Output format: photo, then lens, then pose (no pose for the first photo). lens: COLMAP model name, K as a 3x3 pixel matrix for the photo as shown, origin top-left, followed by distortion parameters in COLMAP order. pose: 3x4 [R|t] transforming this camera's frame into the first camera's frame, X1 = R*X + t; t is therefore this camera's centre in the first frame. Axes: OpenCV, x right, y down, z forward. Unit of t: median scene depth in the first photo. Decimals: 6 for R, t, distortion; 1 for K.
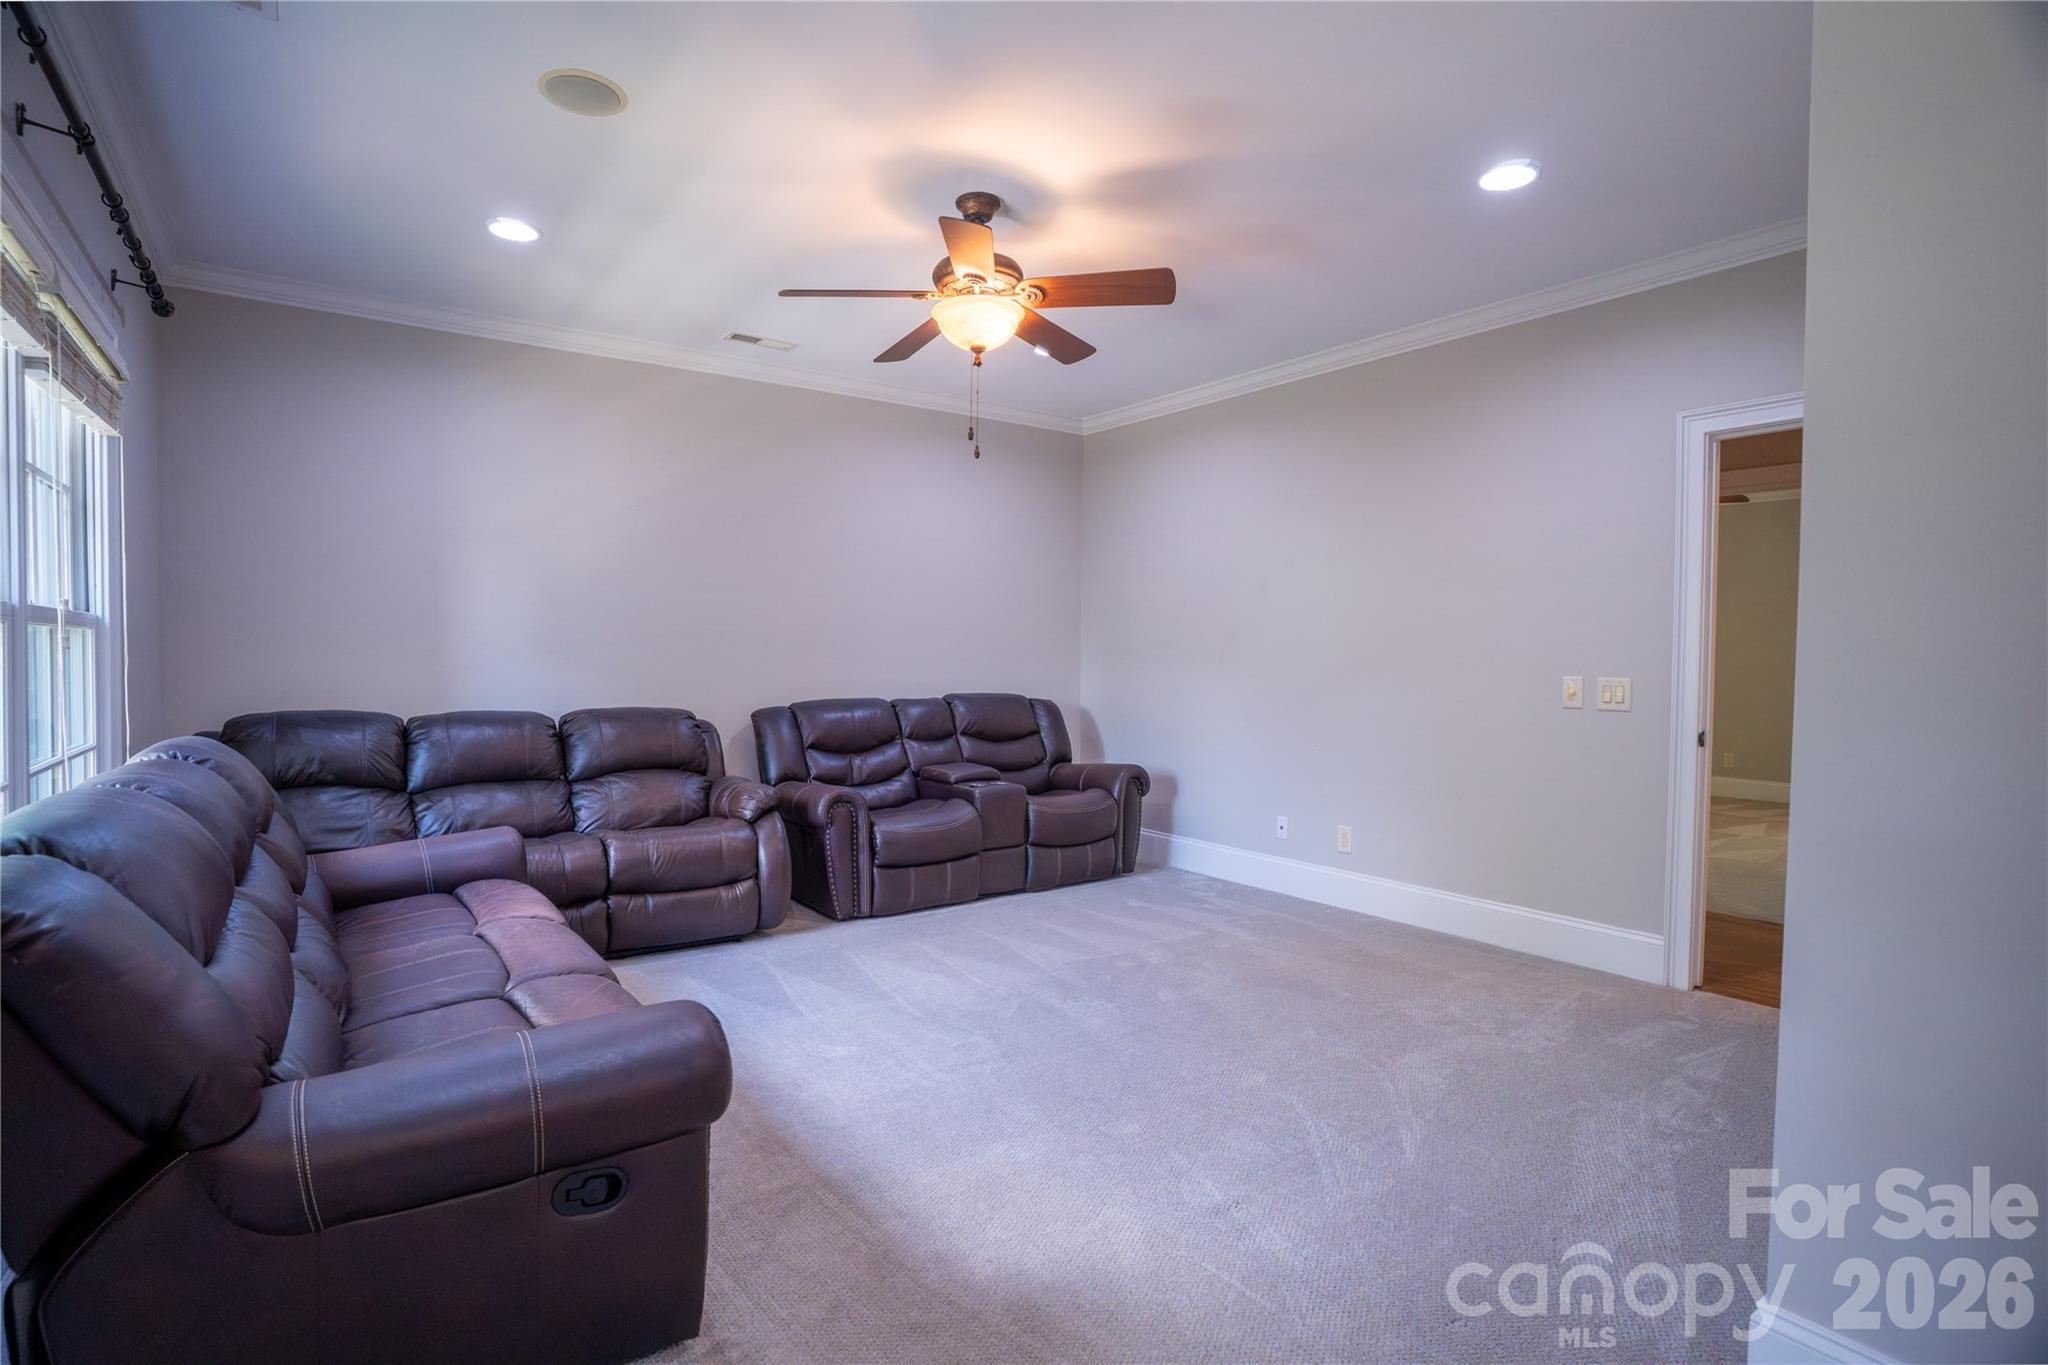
lens RADIAL K [[963.4, 0, 1027.7], [0, 963.4, 678.6], [0, 0, 1]] dist [-0.006310, -0.000569]
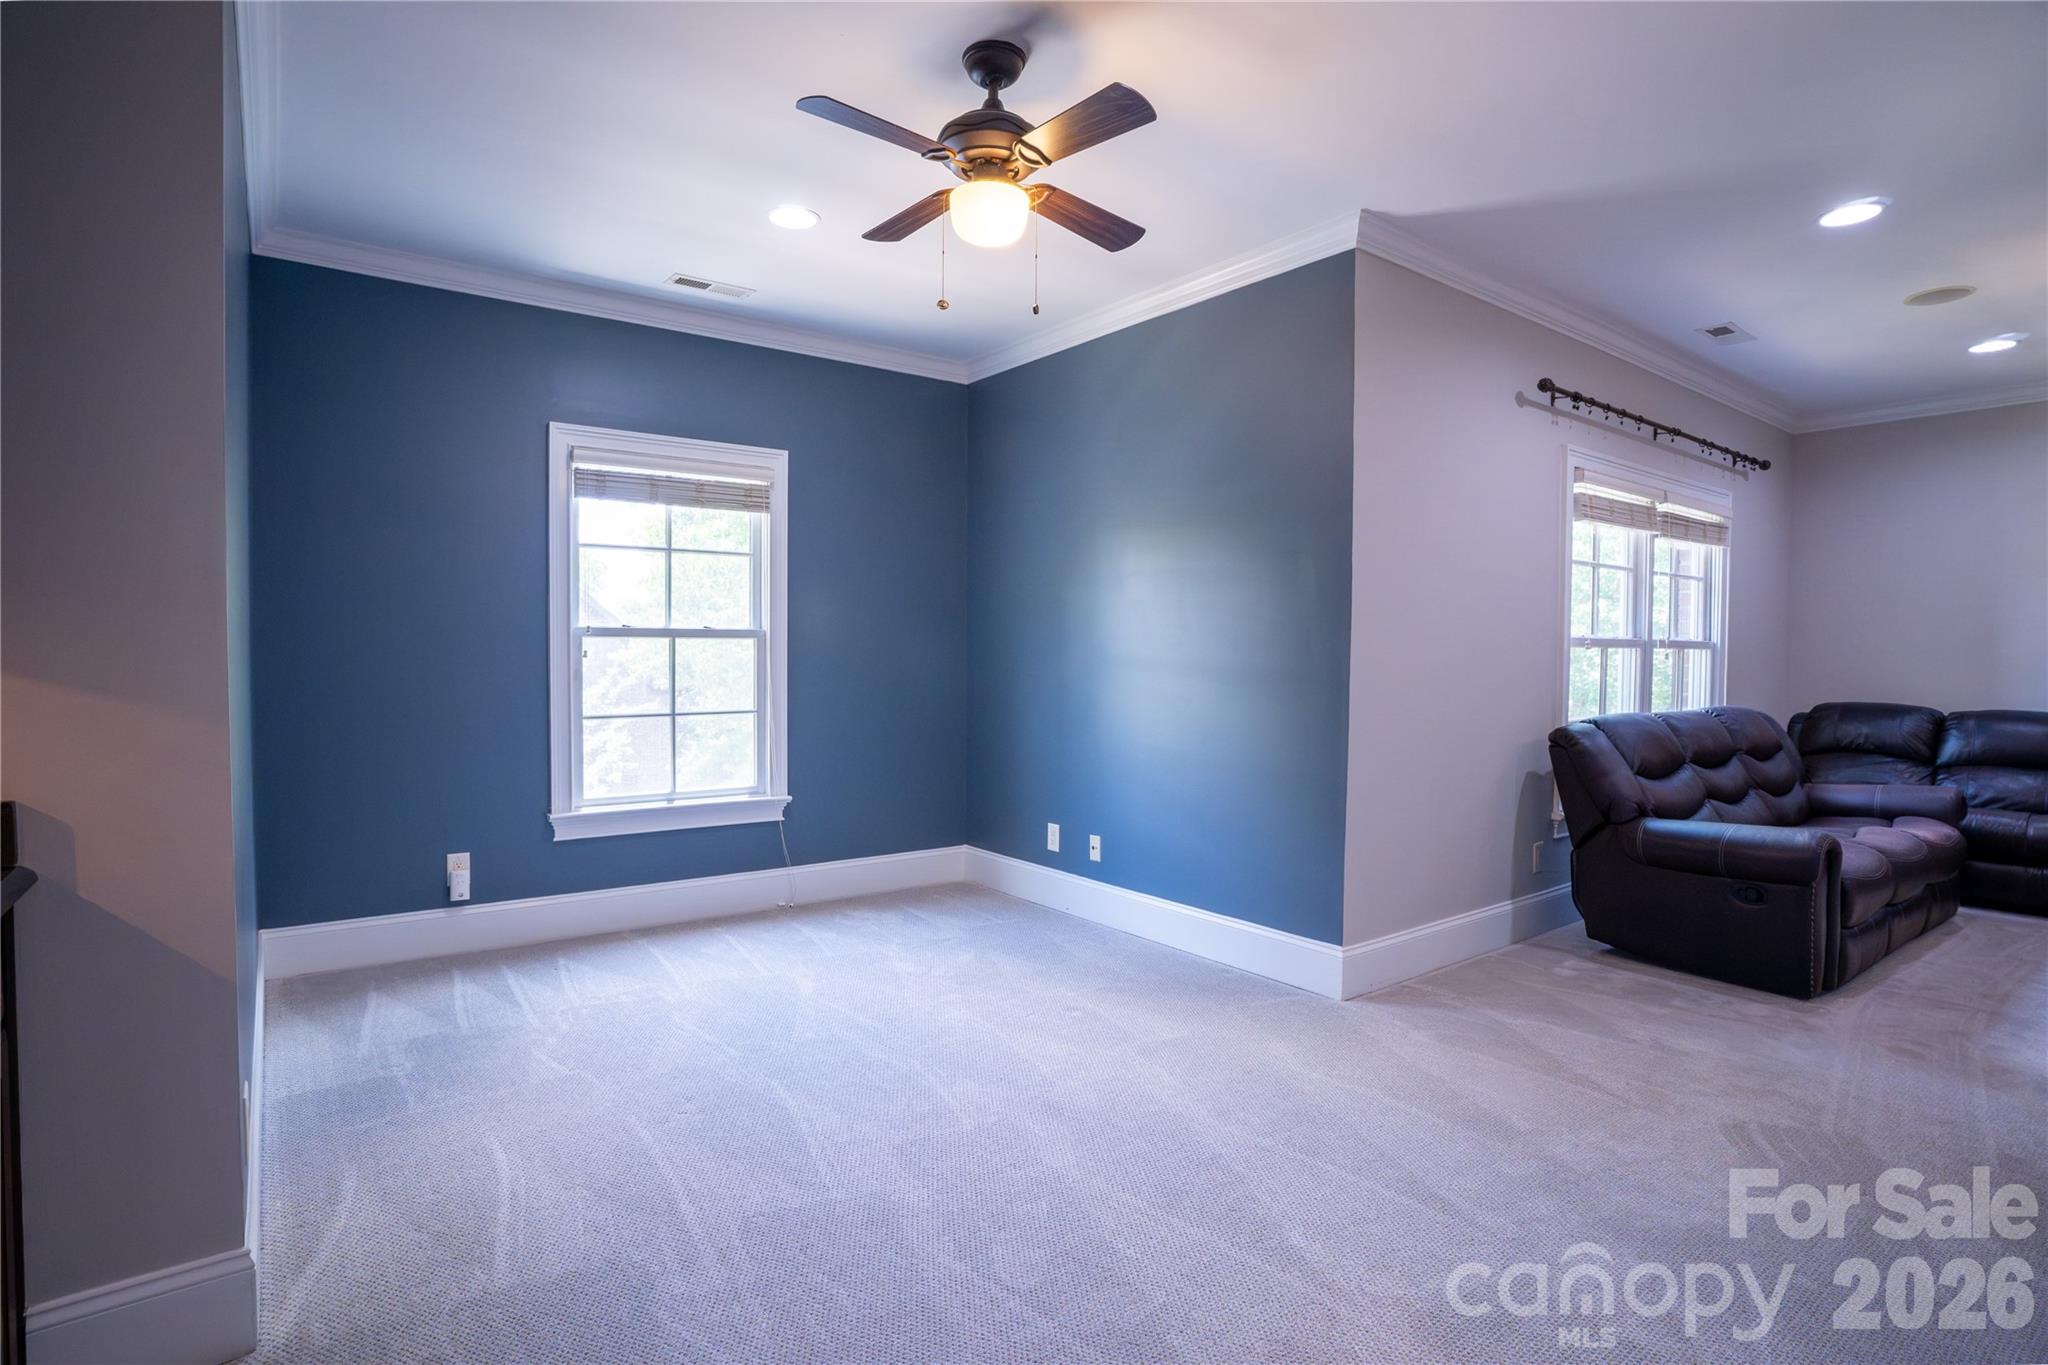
lens RADIAL K [[1014.2, 0, 1012.3], [0, 1014.2, 683.0], [0, 0, 1]] dist [-0.005825, -0.000748]
pose [[0.022013, 0.018116, -0.999594, 1.017561], [-0.023097, 0.999578, 0.017607, 0.010128], [0.999491, 0.022700, 0.022422, -0.445529]]
